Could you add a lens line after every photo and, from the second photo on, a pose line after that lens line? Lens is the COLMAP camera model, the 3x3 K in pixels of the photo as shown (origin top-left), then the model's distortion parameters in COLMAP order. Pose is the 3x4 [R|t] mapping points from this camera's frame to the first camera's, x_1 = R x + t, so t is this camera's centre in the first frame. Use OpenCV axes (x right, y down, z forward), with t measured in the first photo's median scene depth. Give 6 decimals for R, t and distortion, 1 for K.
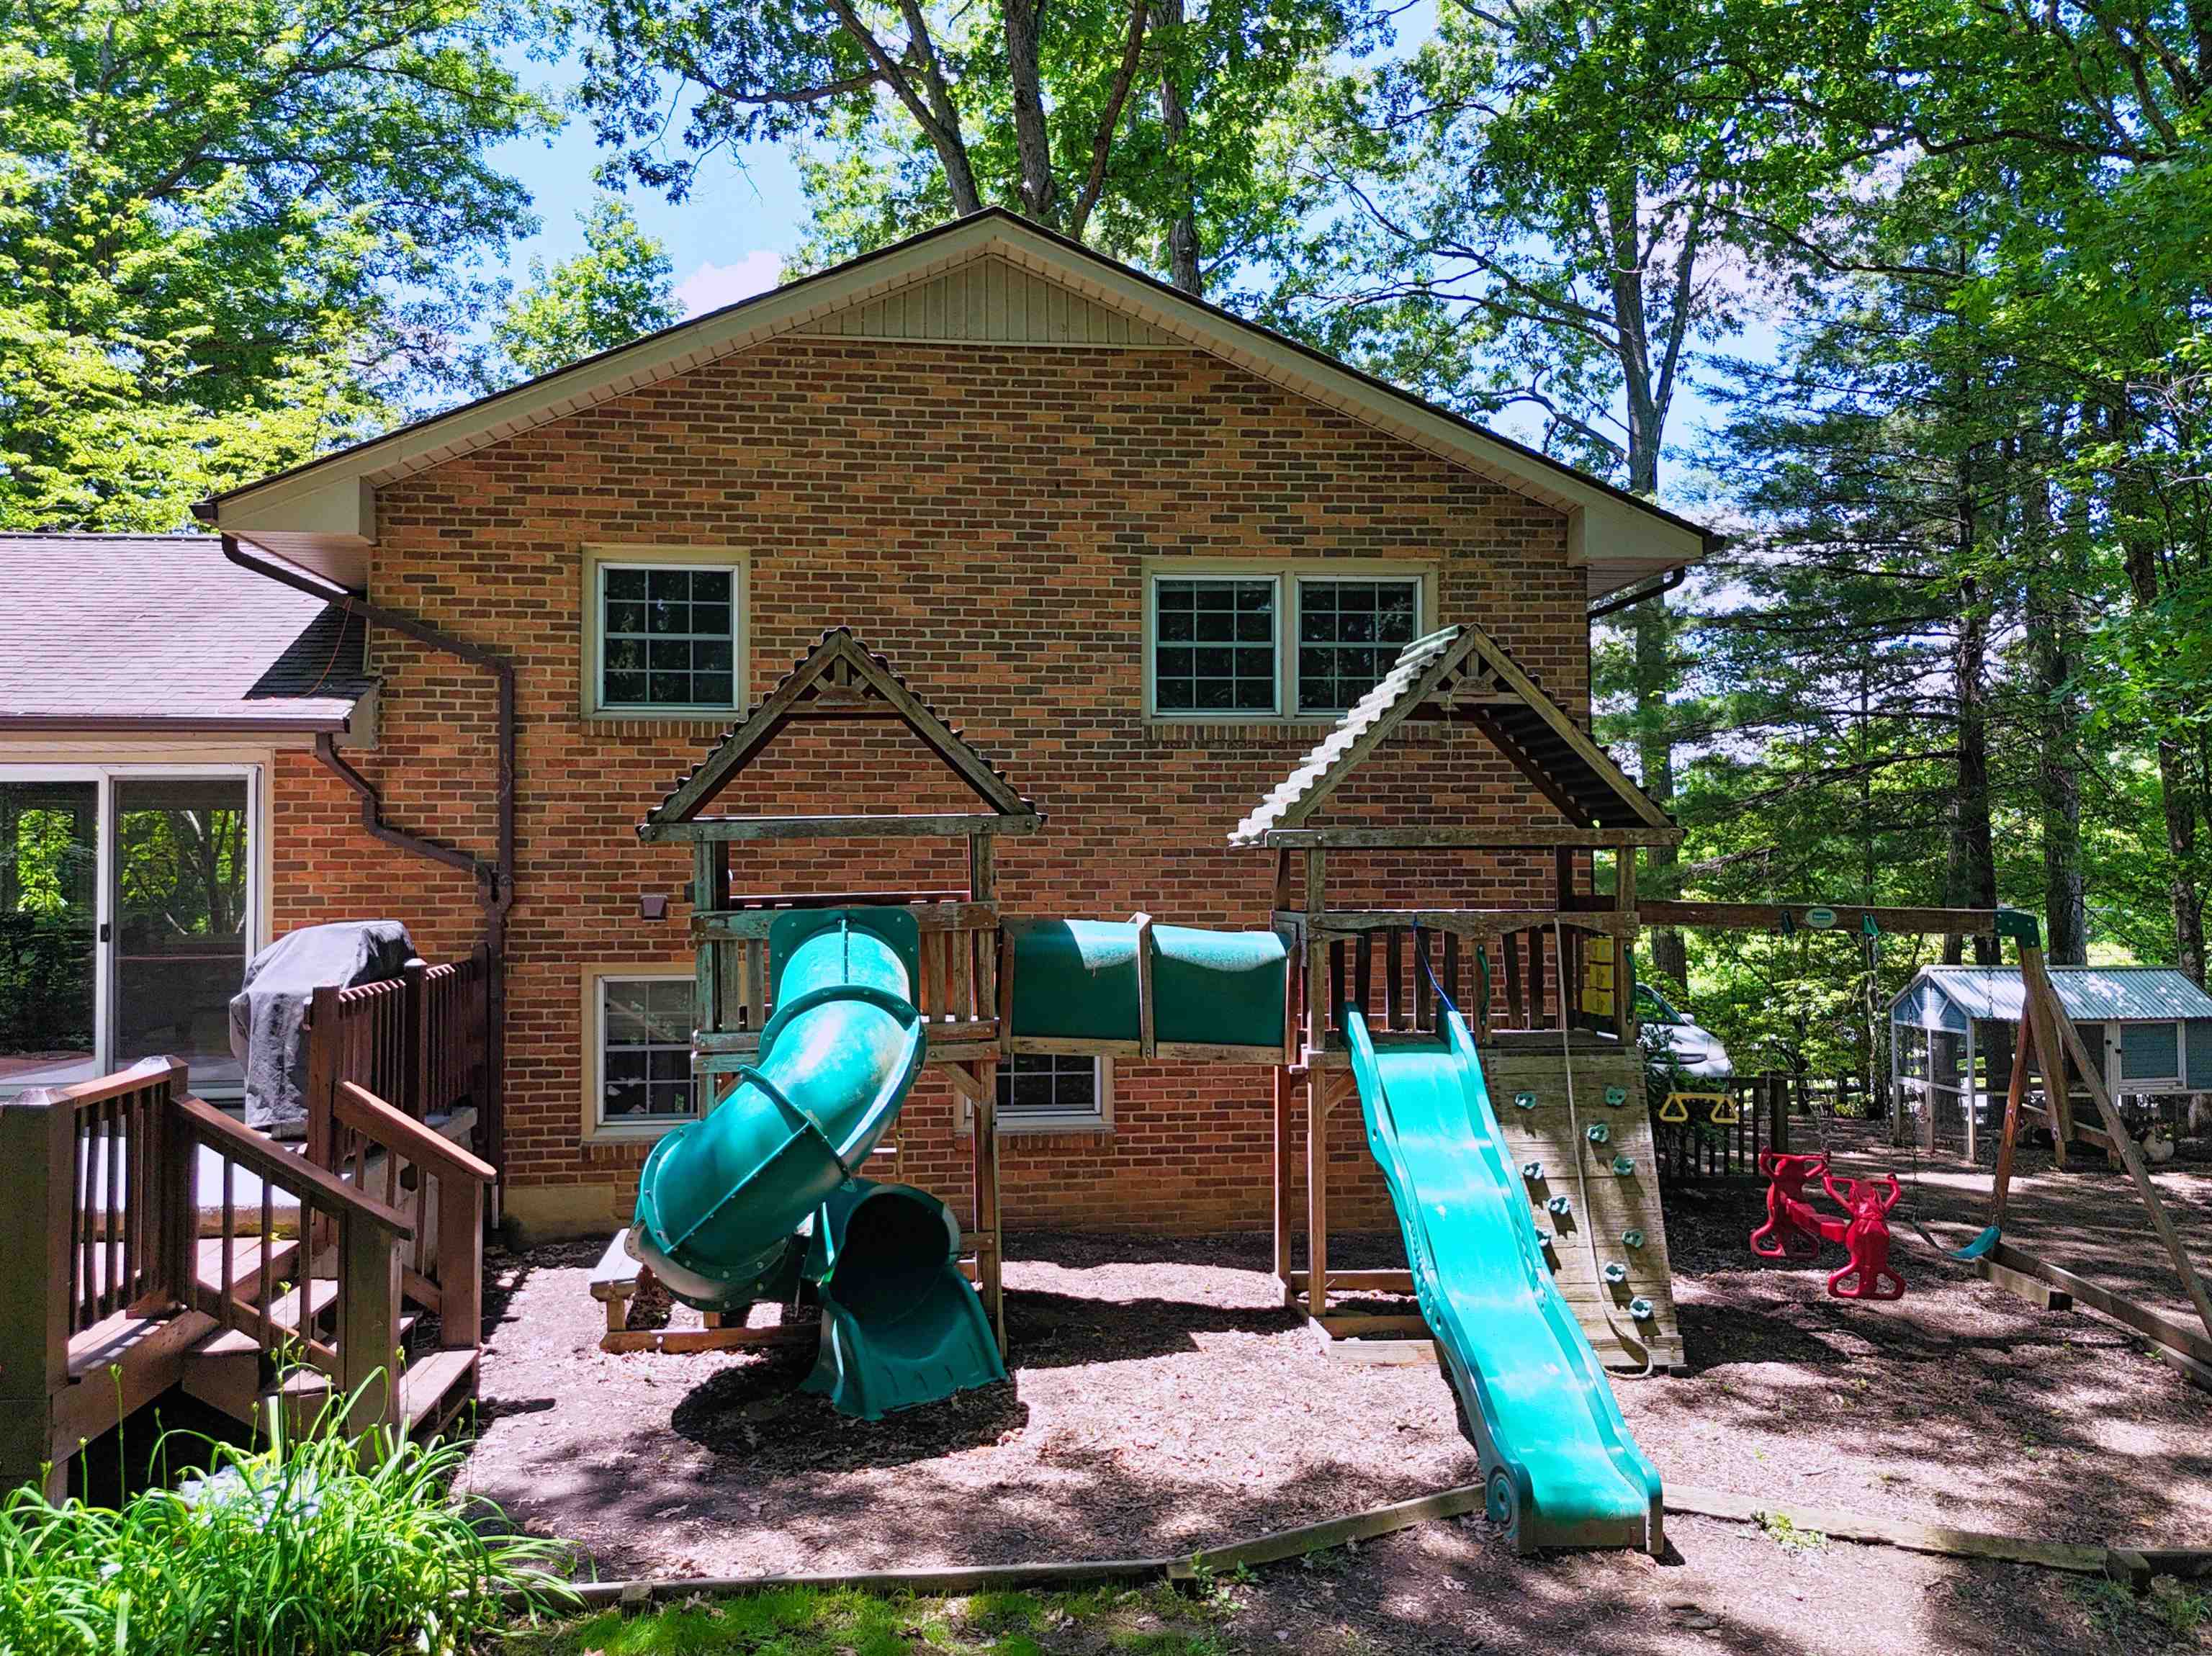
lens RADIAL K [[1590.4, 0, 1098.8], [0, 1590.4, 828.8], [0, 0, 1]] dist [0.064407, -0.064209]
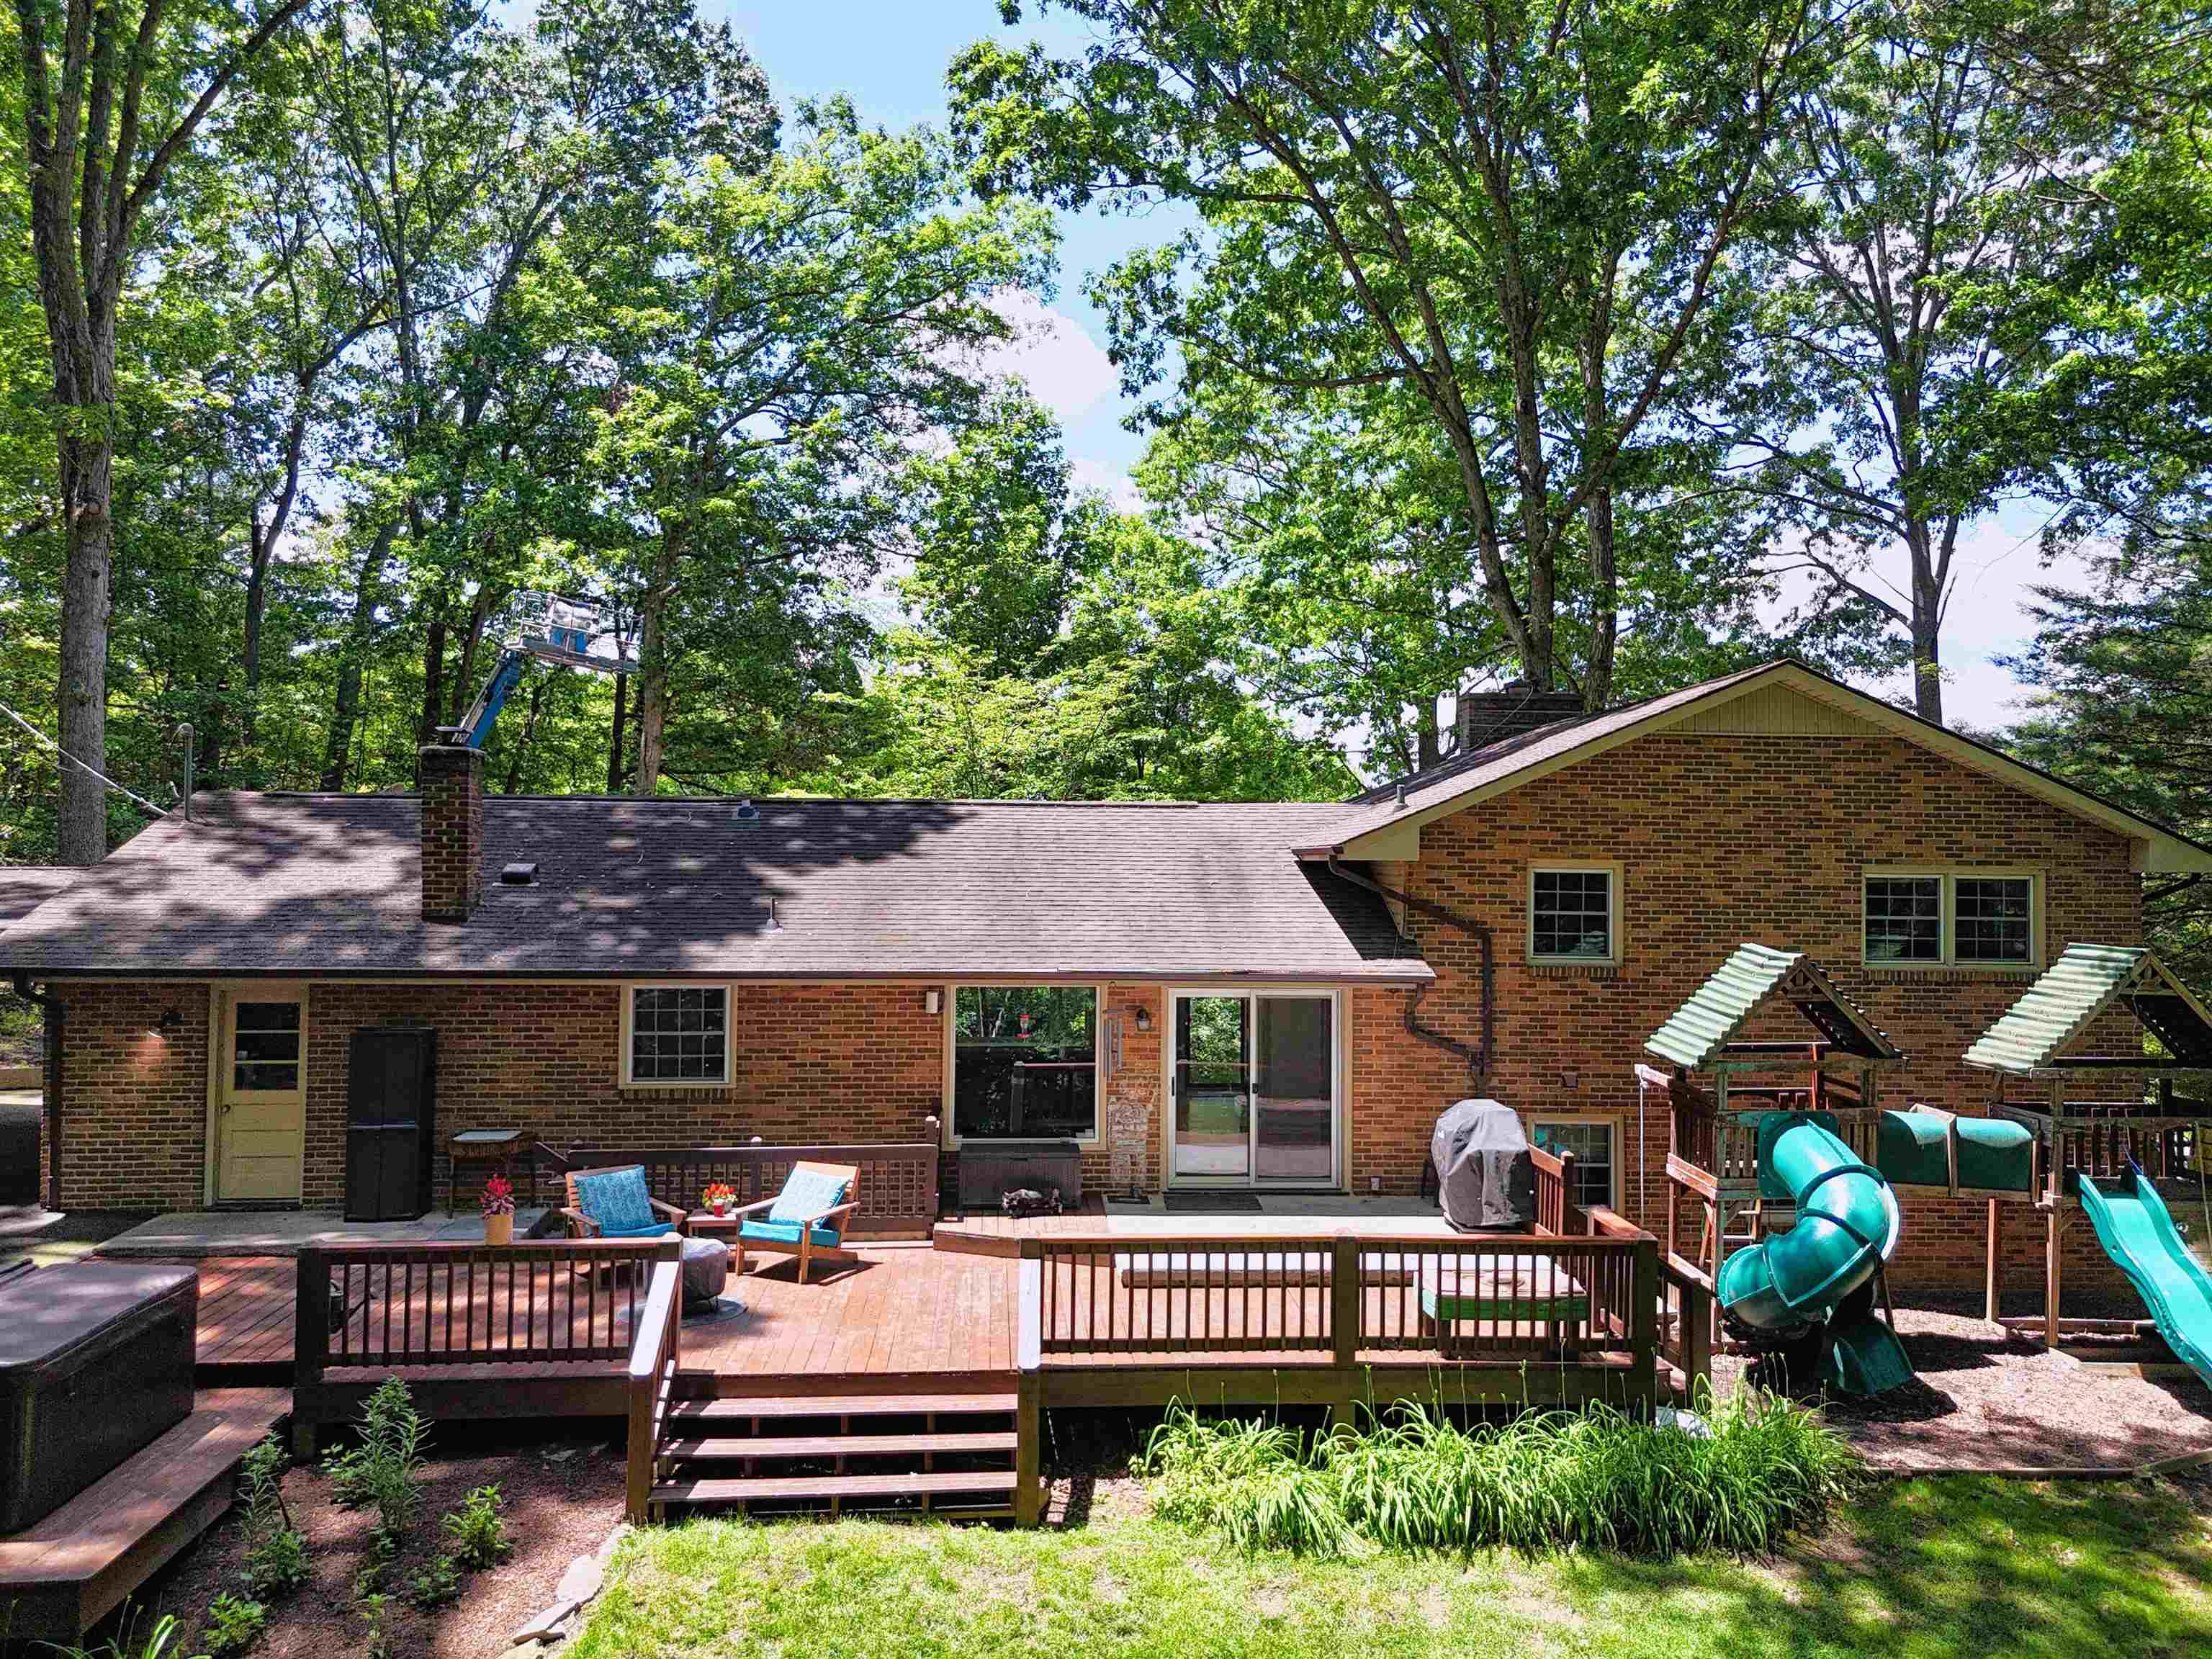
lens RADIAL K [[1542.2, 0, 1106.0], [0, 1542.2, 829.5], [0, 0, 1]] dist [0.066756, -0.065280]
pose [[0.999070, 0.014971, -0.040425, -0.706364], [-0.014970, 0.999888, 0.000329, -0.206354], [0.040426, 0.000277, 0.999183, -0.634124]]
